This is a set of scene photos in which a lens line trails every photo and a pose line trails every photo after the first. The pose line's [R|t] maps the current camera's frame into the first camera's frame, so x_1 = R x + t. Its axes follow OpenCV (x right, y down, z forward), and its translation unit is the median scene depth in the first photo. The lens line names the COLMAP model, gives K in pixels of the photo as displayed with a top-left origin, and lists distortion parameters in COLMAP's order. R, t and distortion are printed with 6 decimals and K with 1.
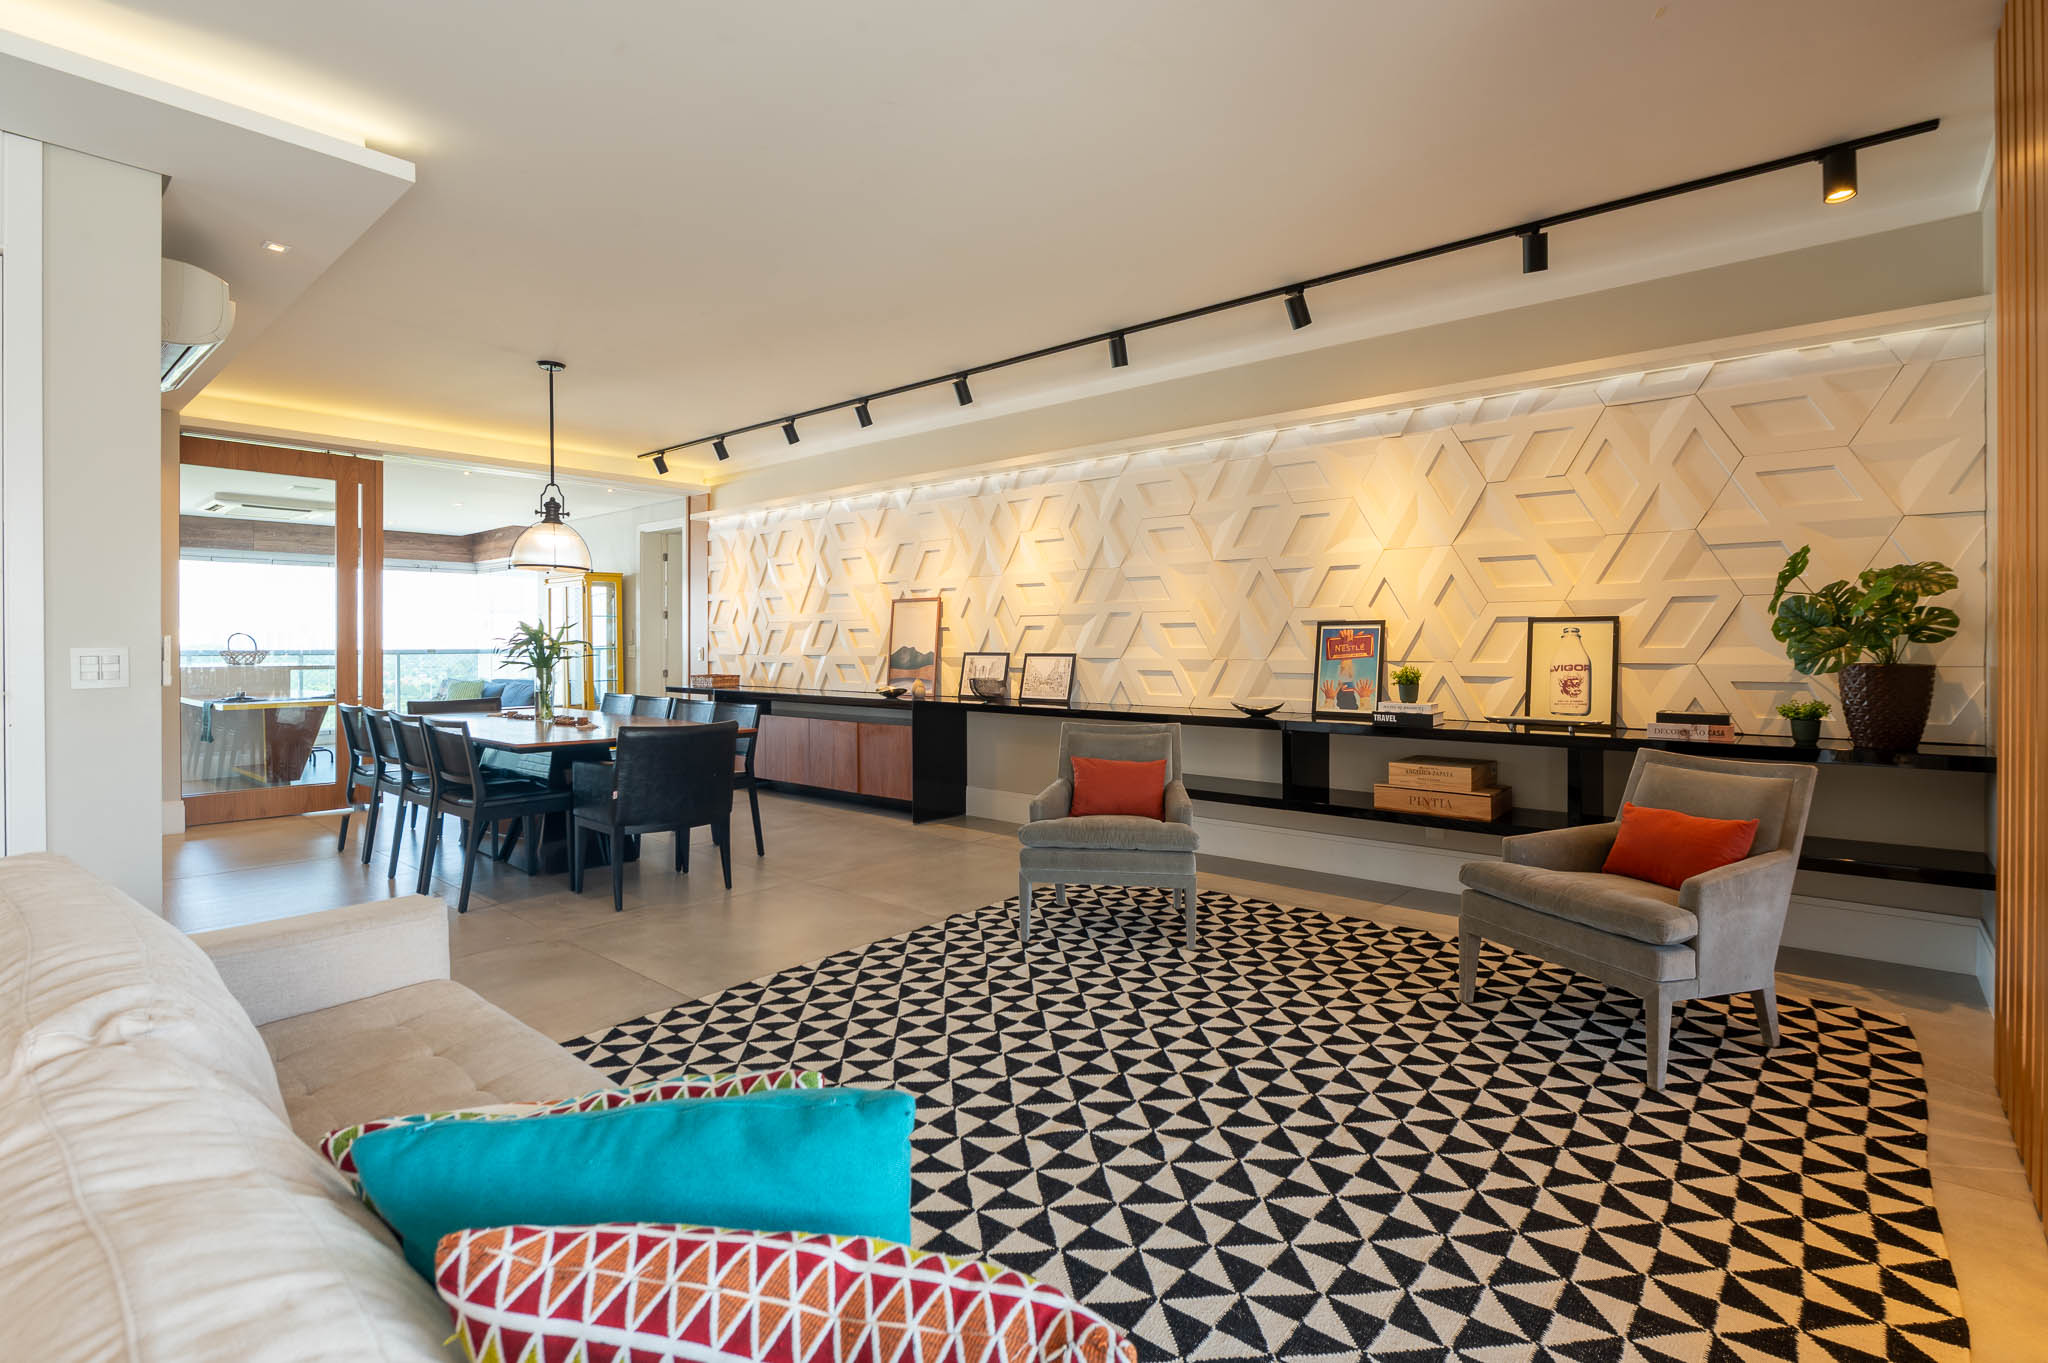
lens RADIAL K [[954.7, 0, 1032.1], [0, 954.7, 647.0], [0, 0, 1]] dist [-0.009291, -0.001232]
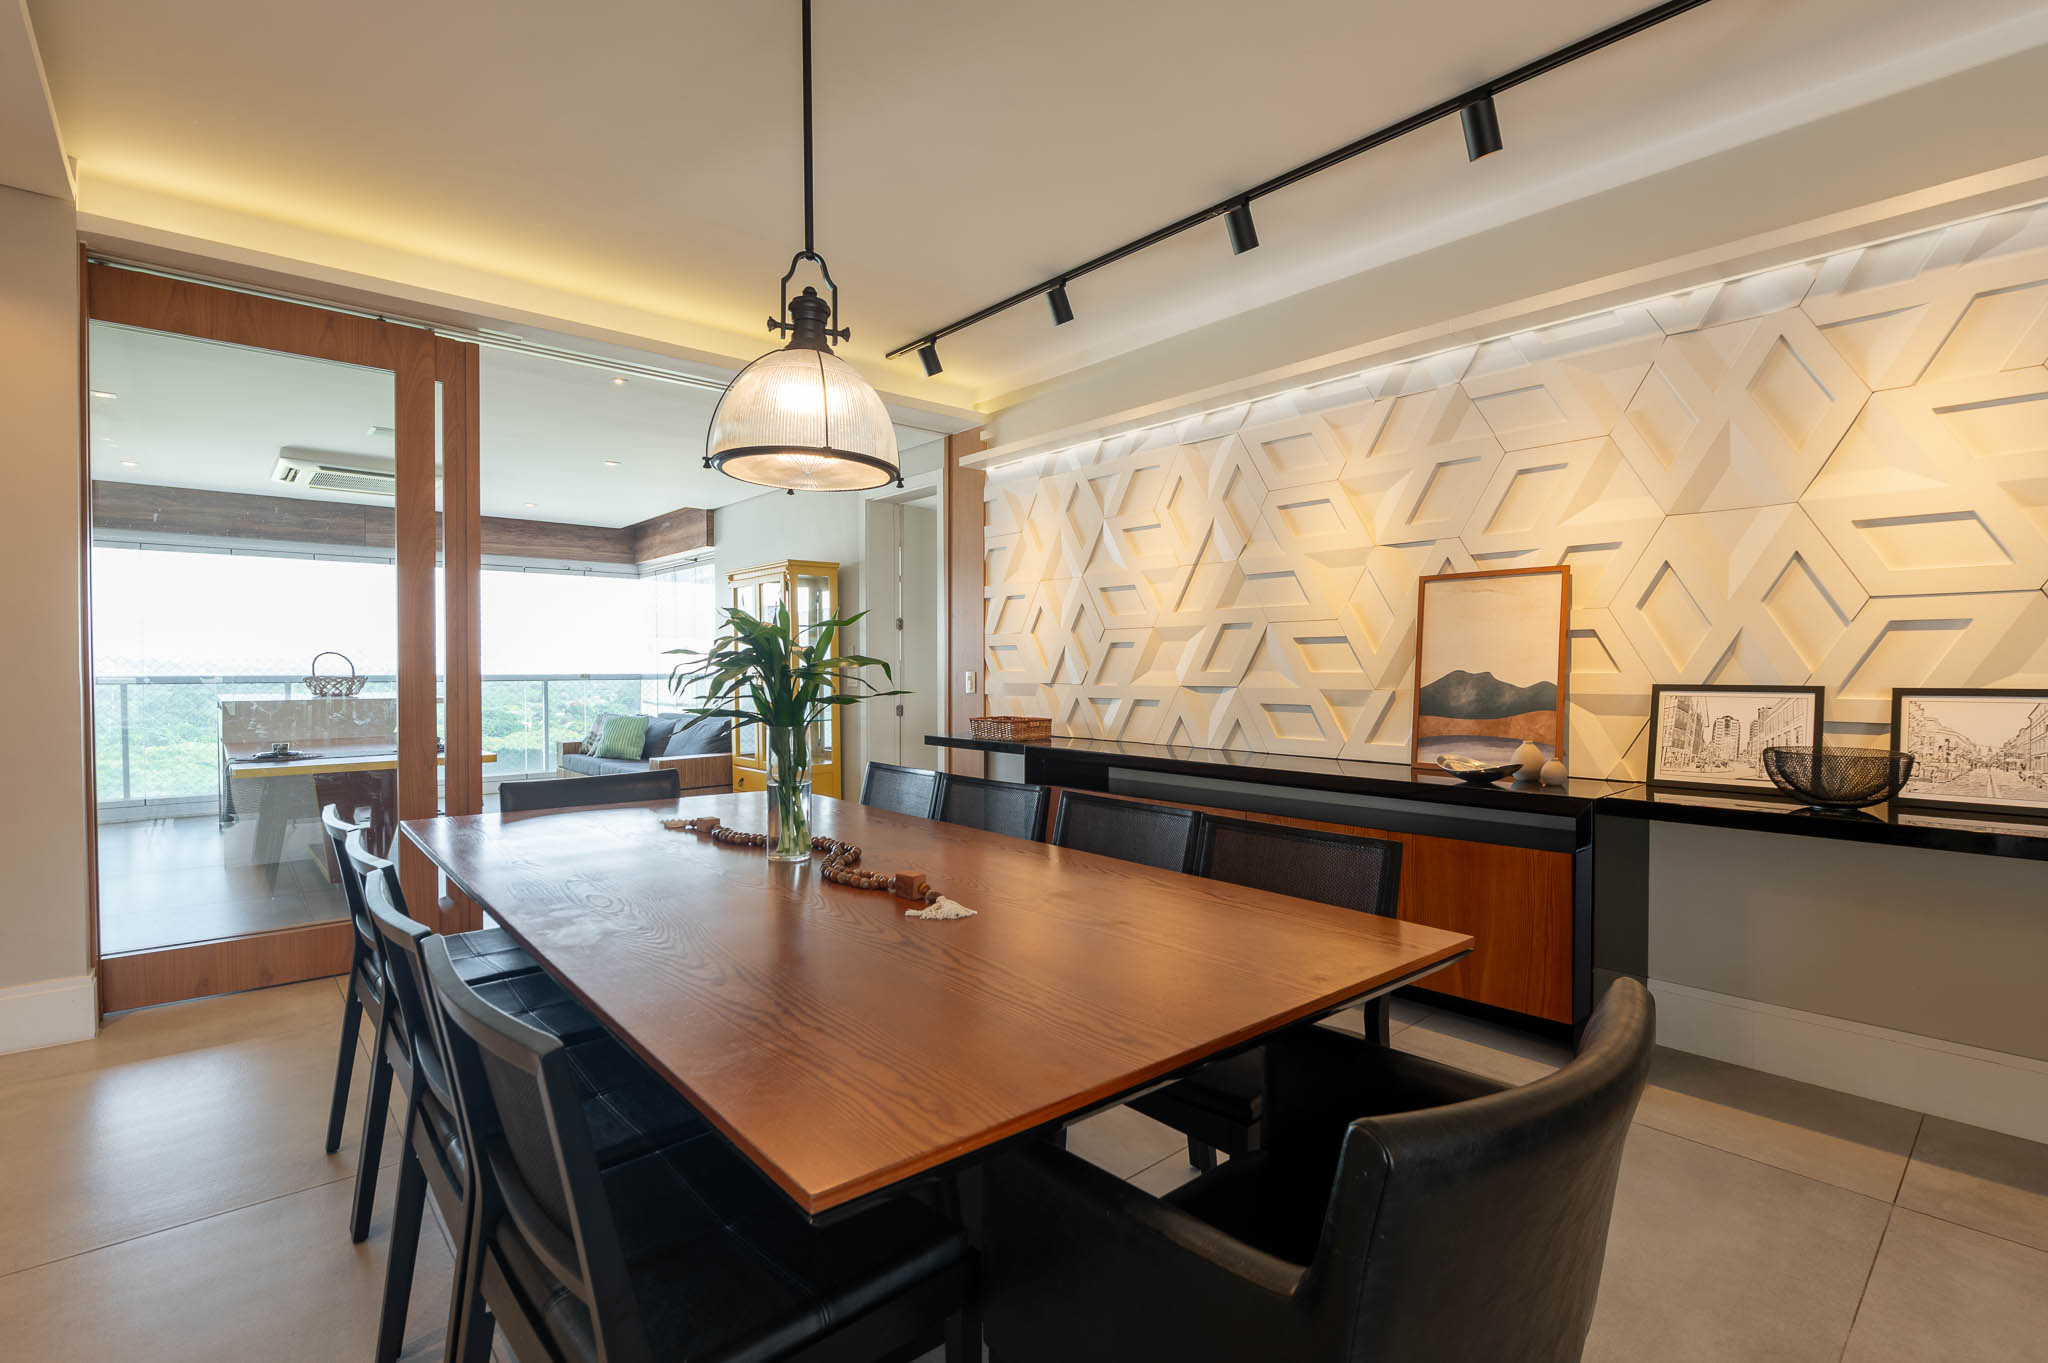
lens RADIAL K [[940.5, 0, 1032.1], [0, 940.5, 678.7], [0, 0, 1]] dist [-0.013108, -0.000225]
pose [[0.990895, 0.001167, -0.134632, -0.290645], [-0.000025, 0.999964, 0.008478, -0.000623], [0.134637, -0.008398, 0.990859, 0.507307]]
